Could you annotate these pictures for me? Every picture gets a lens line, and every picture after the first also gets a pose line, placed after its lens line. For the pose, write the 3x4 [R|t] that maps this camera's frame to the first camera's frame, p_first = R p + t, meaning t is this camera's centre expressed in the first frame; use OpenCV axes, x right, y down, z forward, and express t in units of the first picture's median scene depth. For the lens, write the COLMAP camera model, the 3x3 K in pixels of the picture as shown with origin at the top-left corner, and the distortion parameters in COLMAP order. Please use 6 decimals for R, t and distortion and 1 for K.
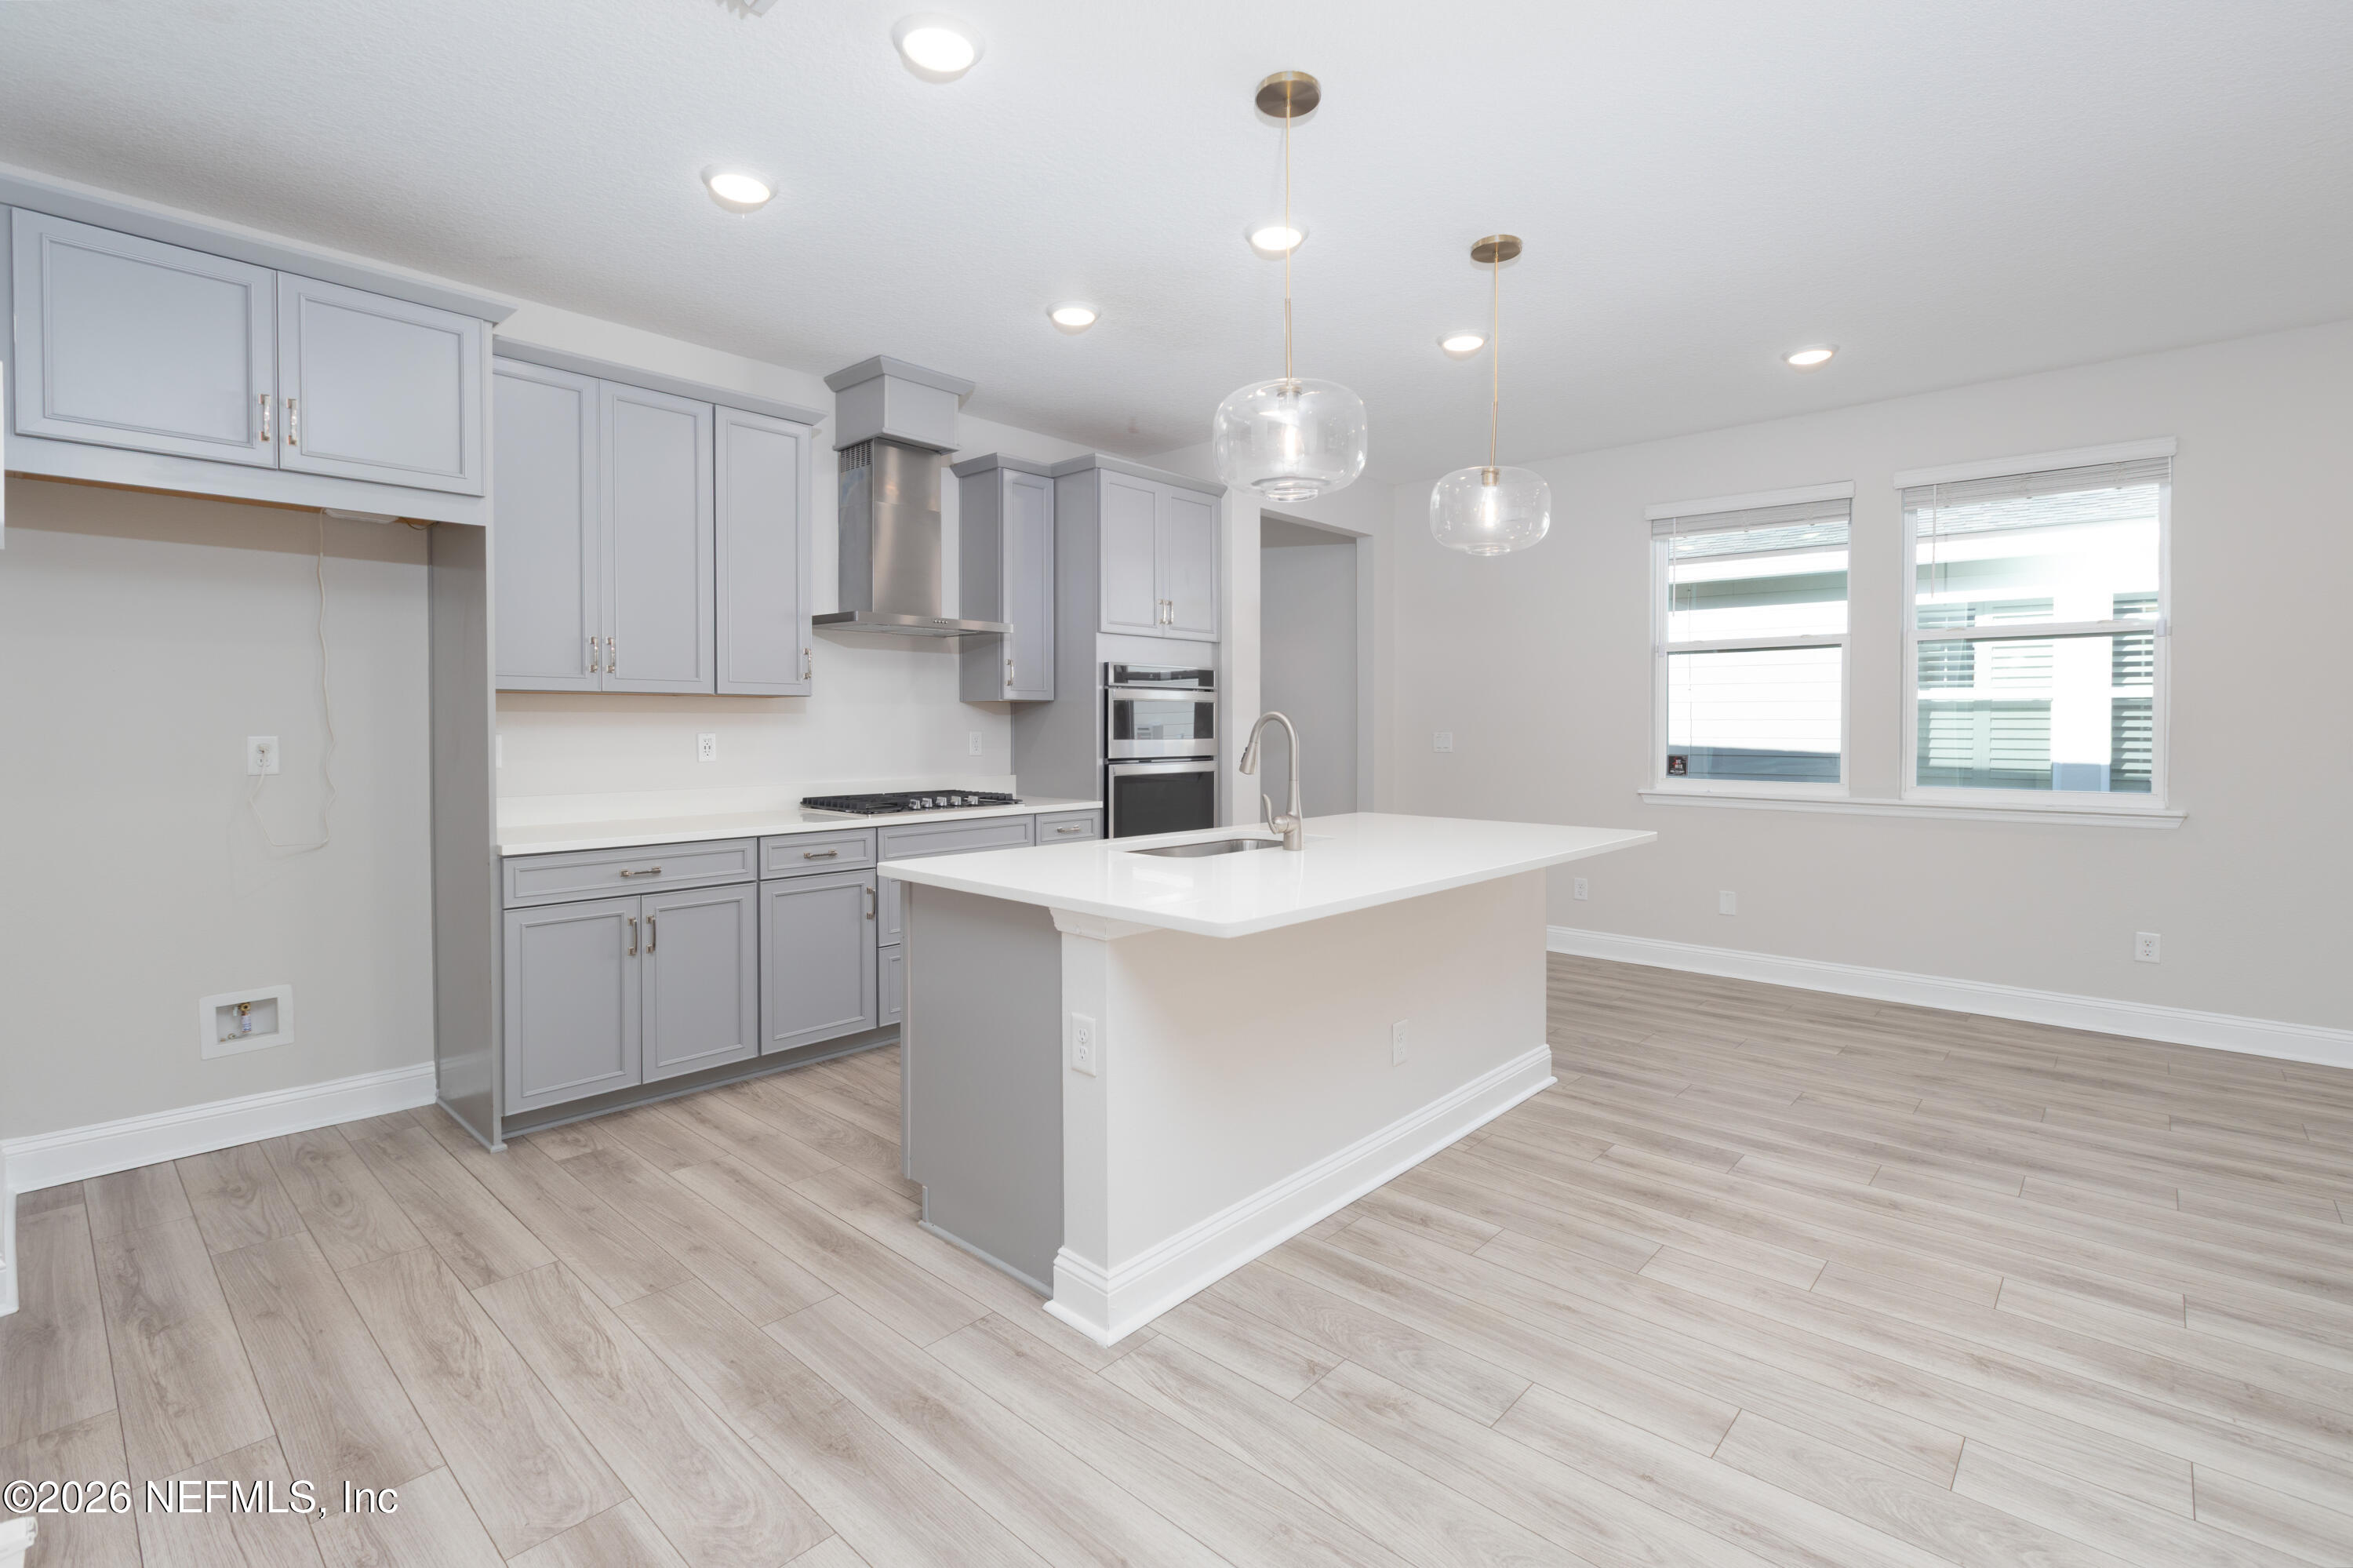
lens RADIAL K [[1044.7, 0, 1176.9], [0, 1044.7, 733.8], [0, 0, 1]] dist [0.003149, -0.000091]
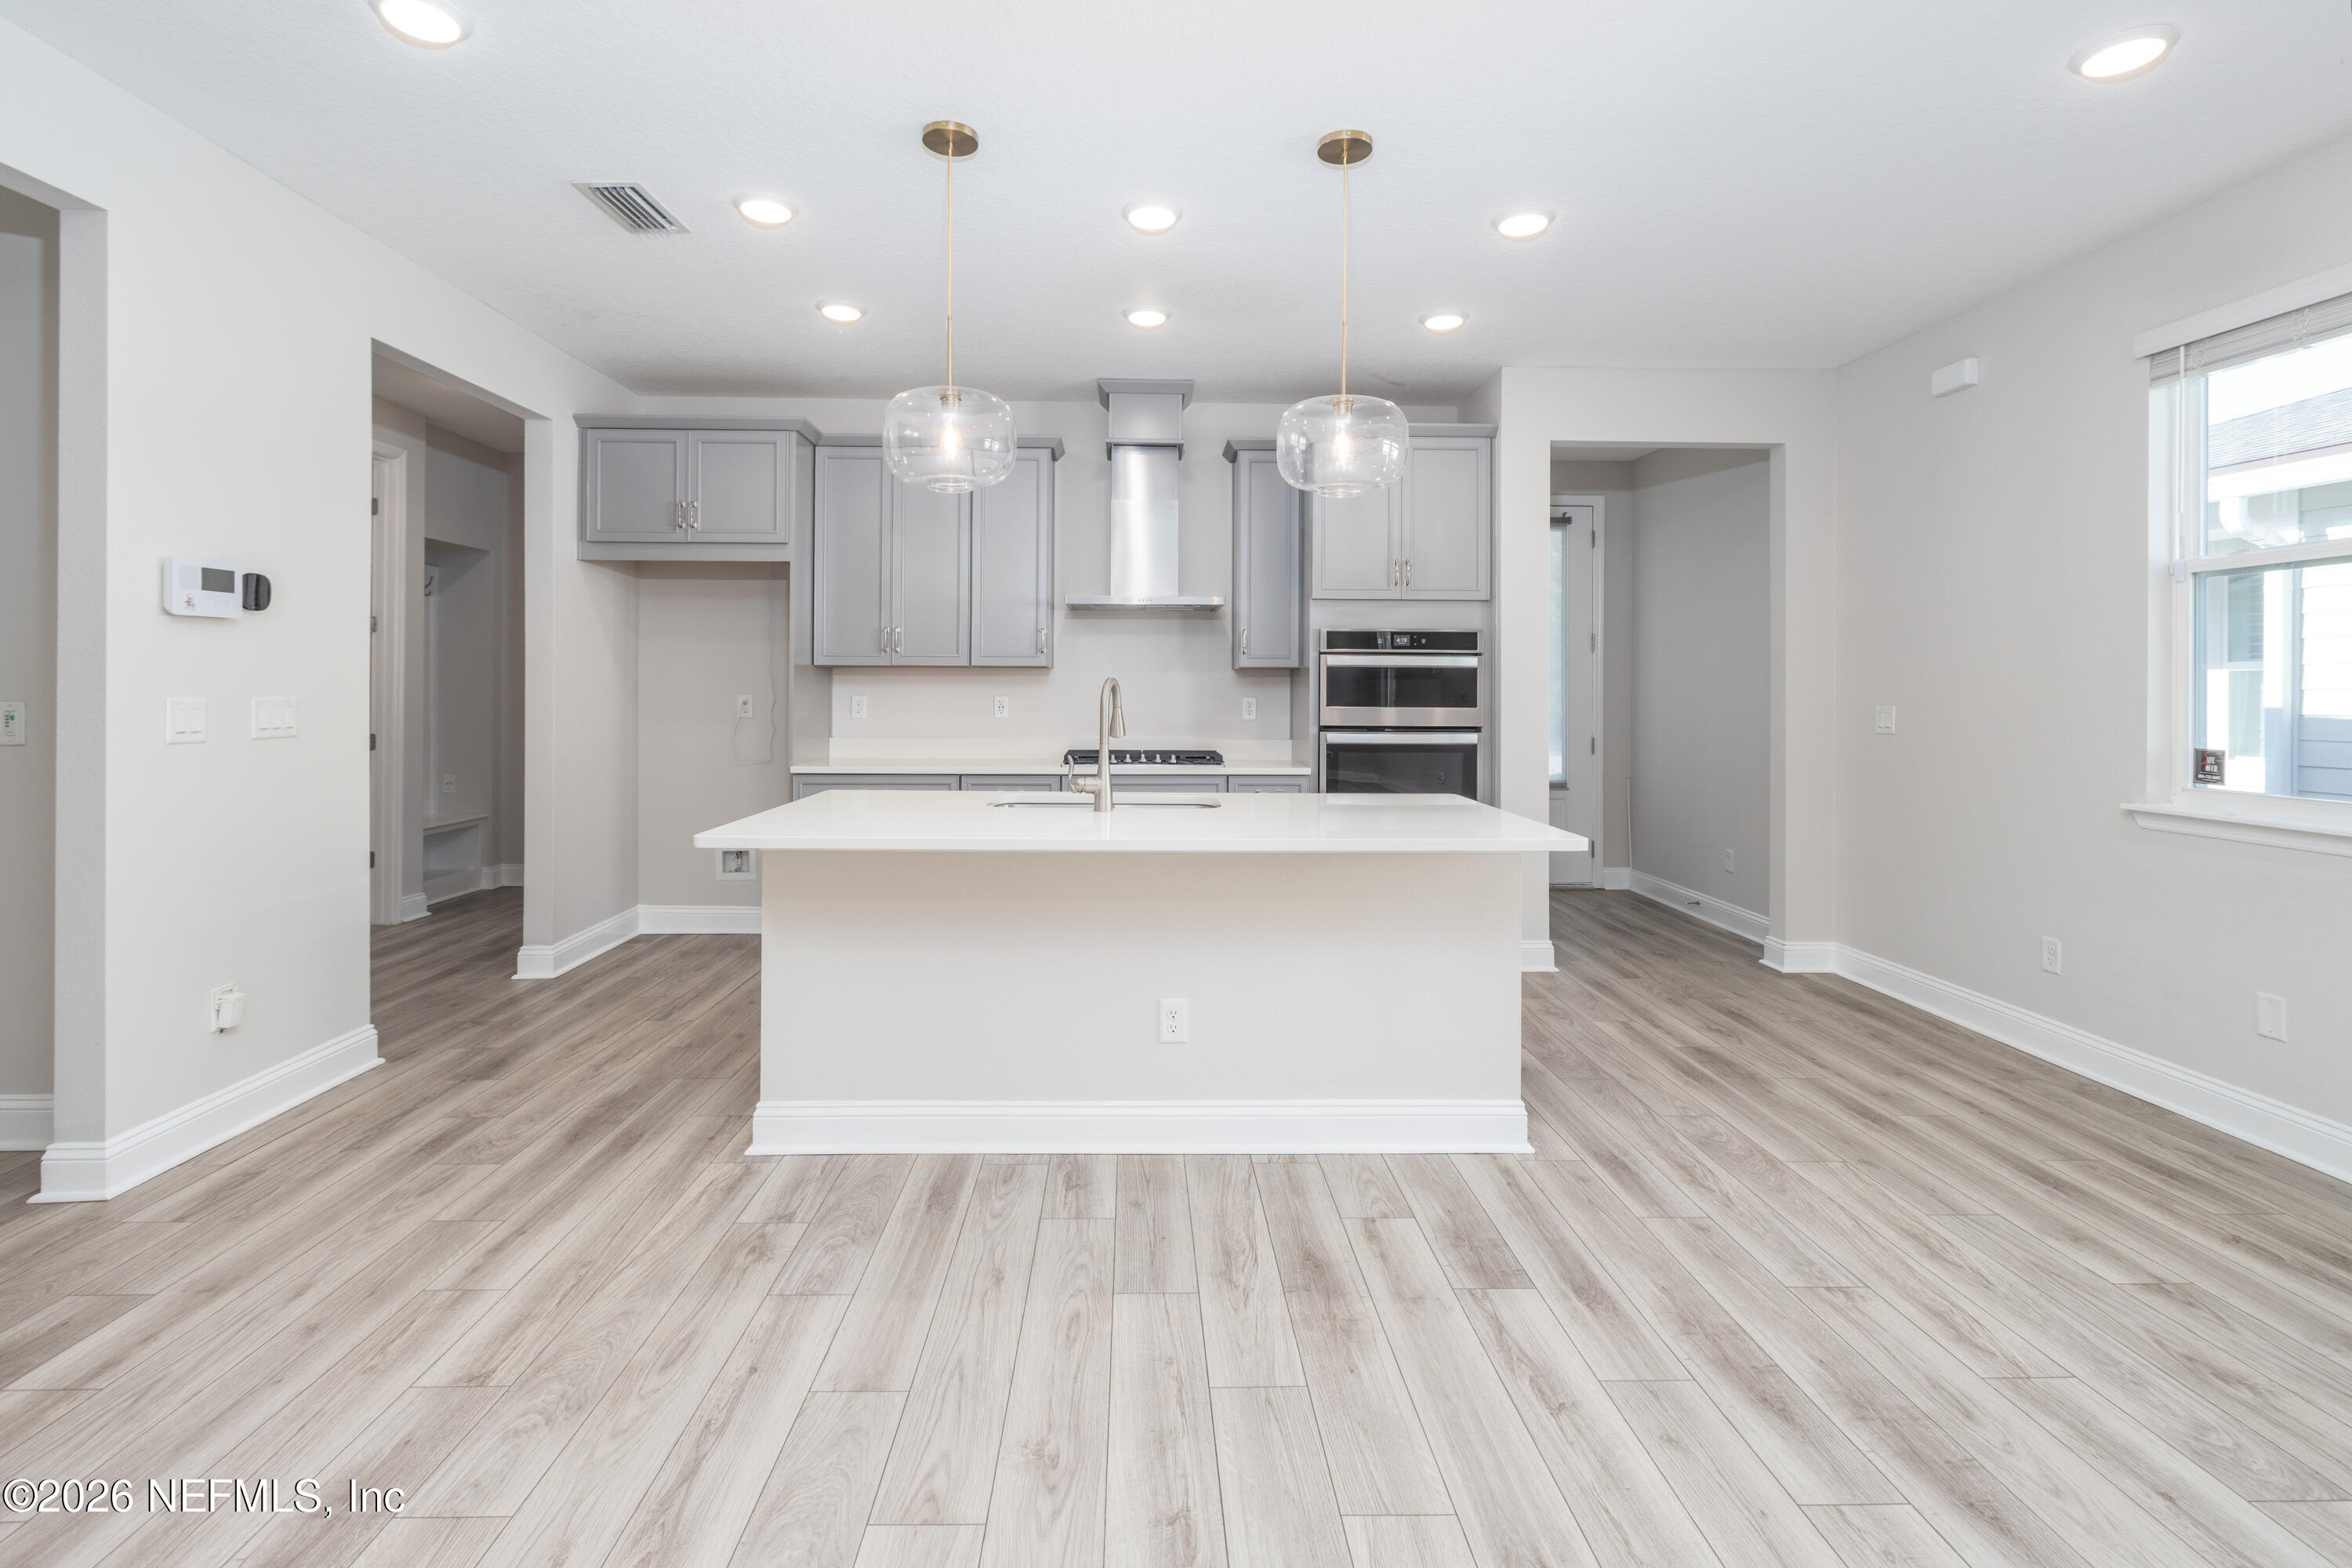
lens RADIAL K [[1080.3, 0, 1177.3], [0, 1080.3, 690.3], [0, 0, 1]] dist [0.003734, -0.000443]
pose [[0.695618, 0.004567, -0.718397, 0.889675], [-0.011964, 0.999915, -0.005228, -0.004809], [0.718312, 0.012232, 0.695614, 0.290593]]
